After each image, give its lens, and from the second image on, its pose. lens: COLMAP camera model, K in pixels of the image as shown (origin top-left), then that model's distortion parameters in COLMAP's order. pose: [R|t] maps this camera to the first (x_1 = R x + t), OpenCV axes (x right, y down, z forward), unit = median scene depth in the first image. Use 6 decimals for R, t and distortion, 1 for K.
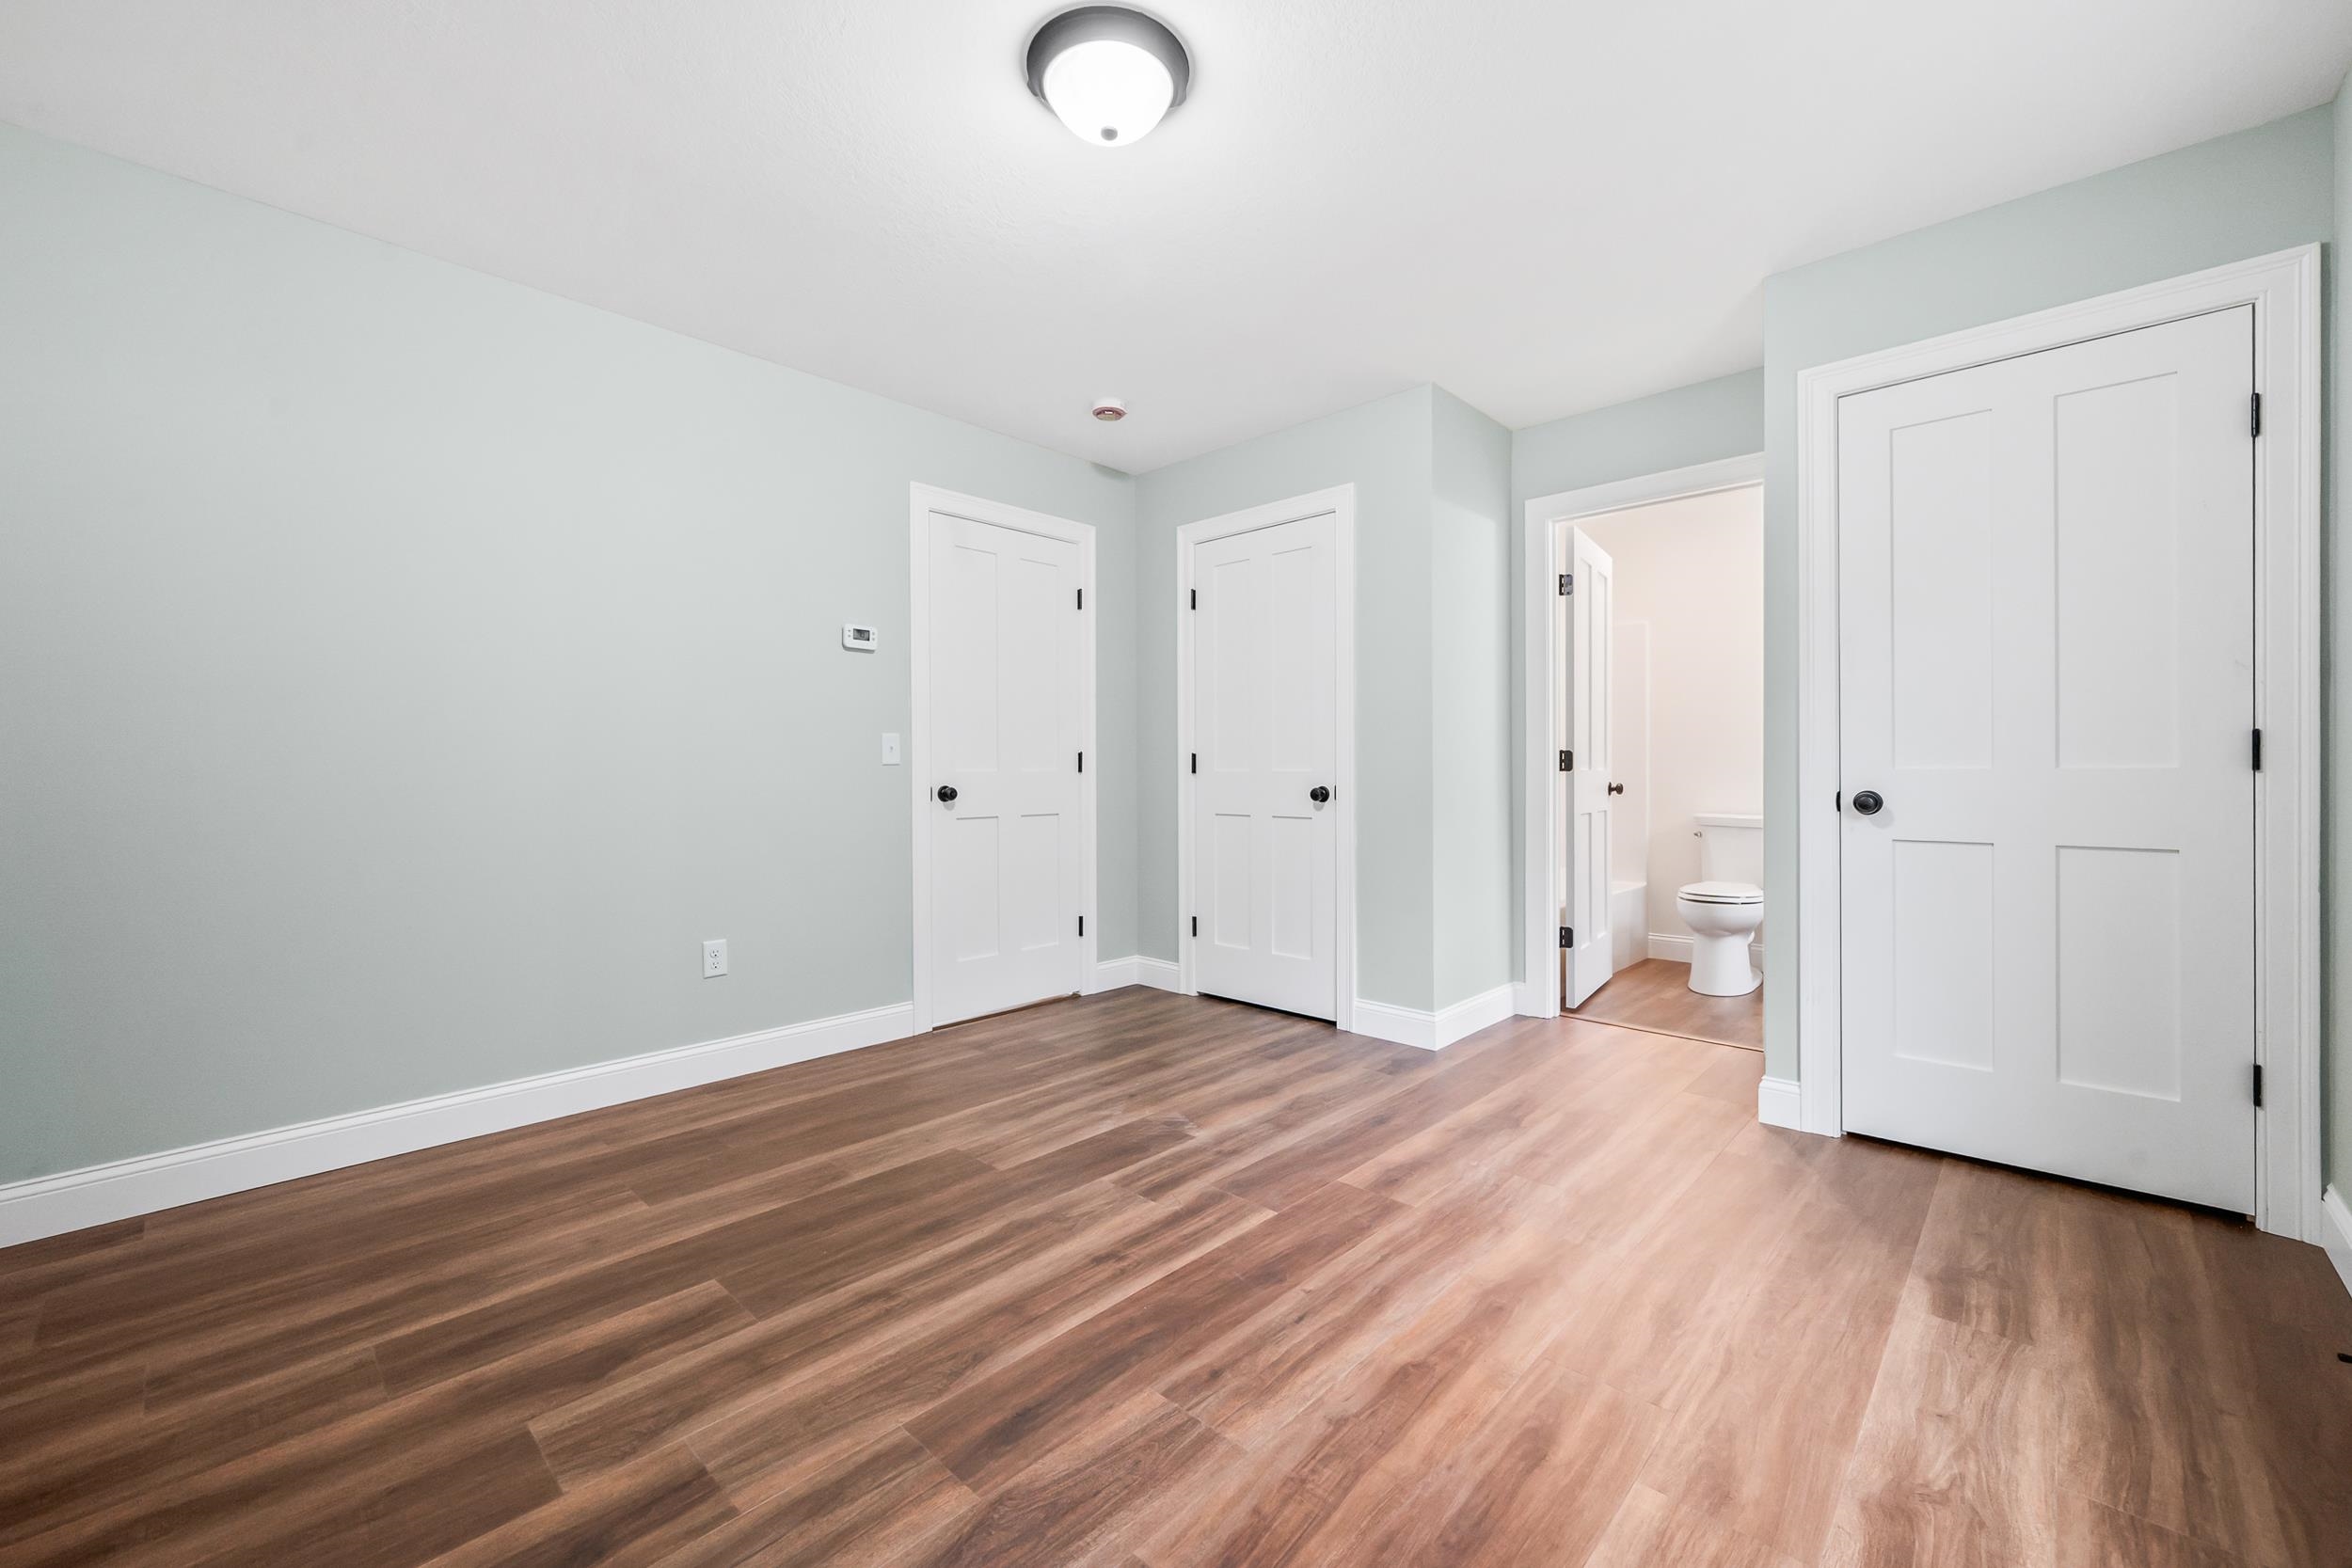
lens RADIAL K [[938.1, 0, 1177.7], [0, 938.1, 767.8], [0, 0, 1]] dist [-0.000052, 0.000420]
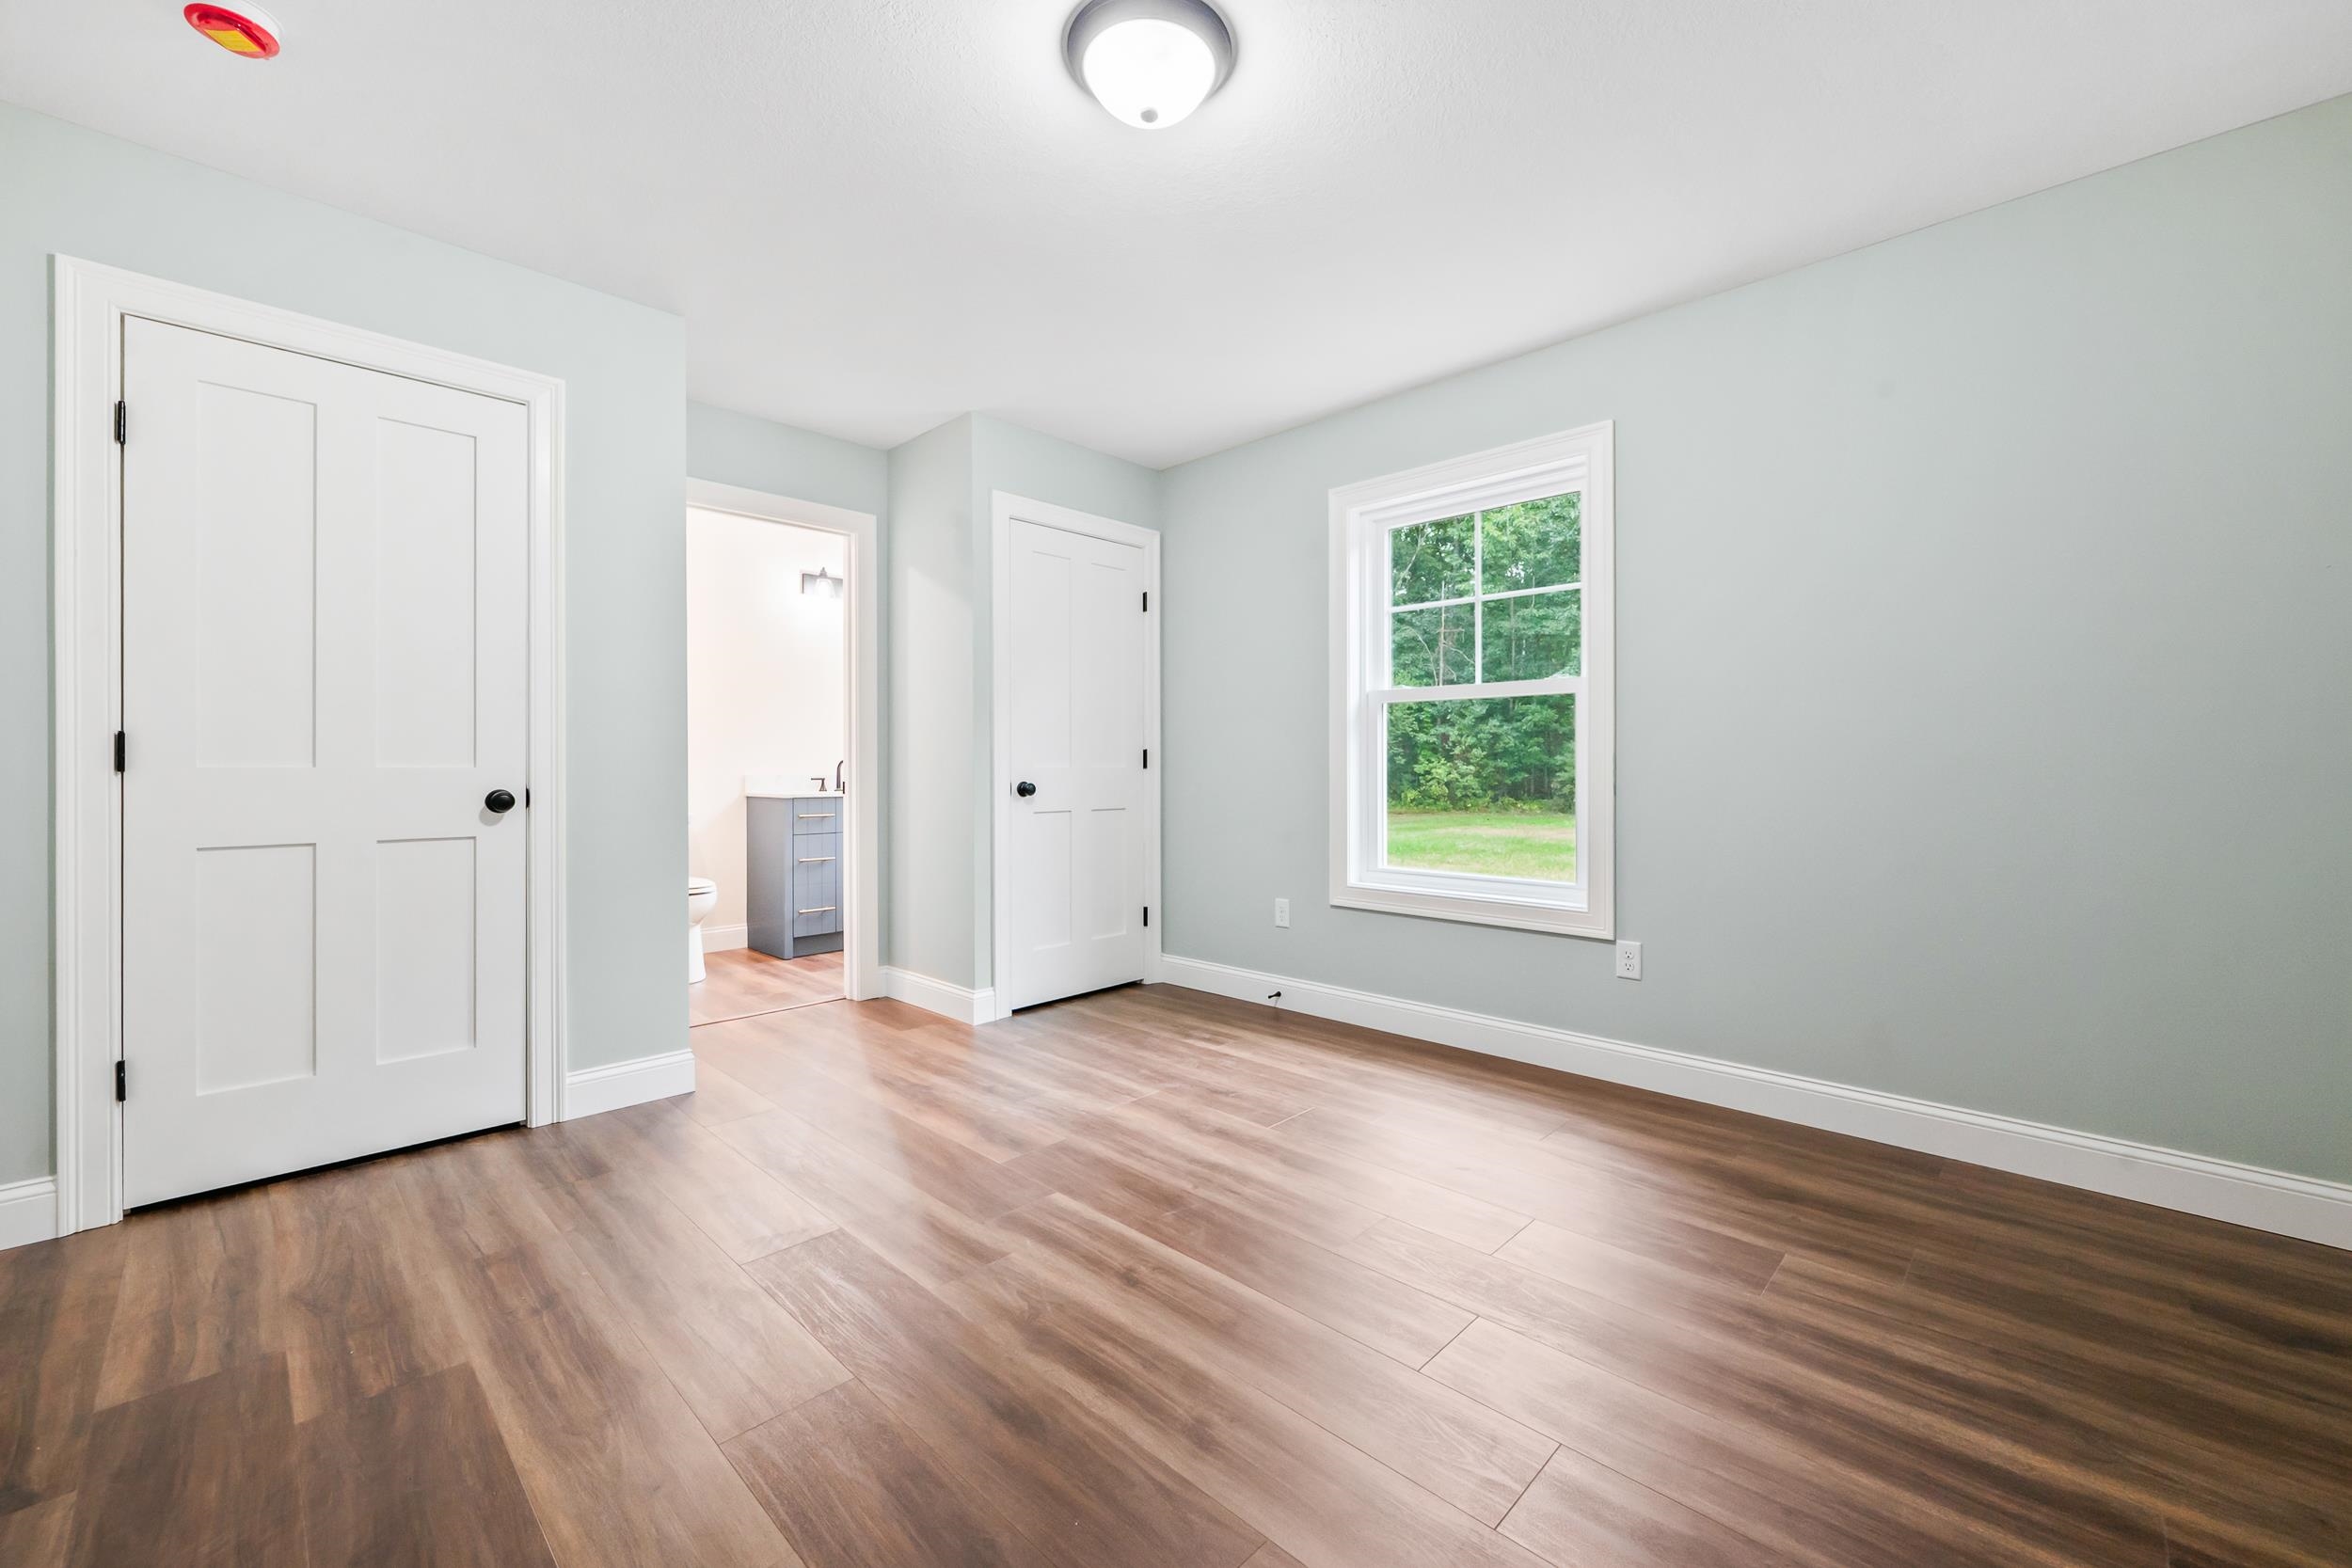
lens RADIAL K [[938.1, 0, 1177.7], [0, 938.1, 767.8], [0, 0, 1]] dist [-0.000052, 0.000420]
pose [[0.014253, 0.007513, 0.999870, -0.937681], [0.002189, 0.999969, -0.007545, 0.017147], [-0.999896, 0.002296, 0.014236, 0.864168]]
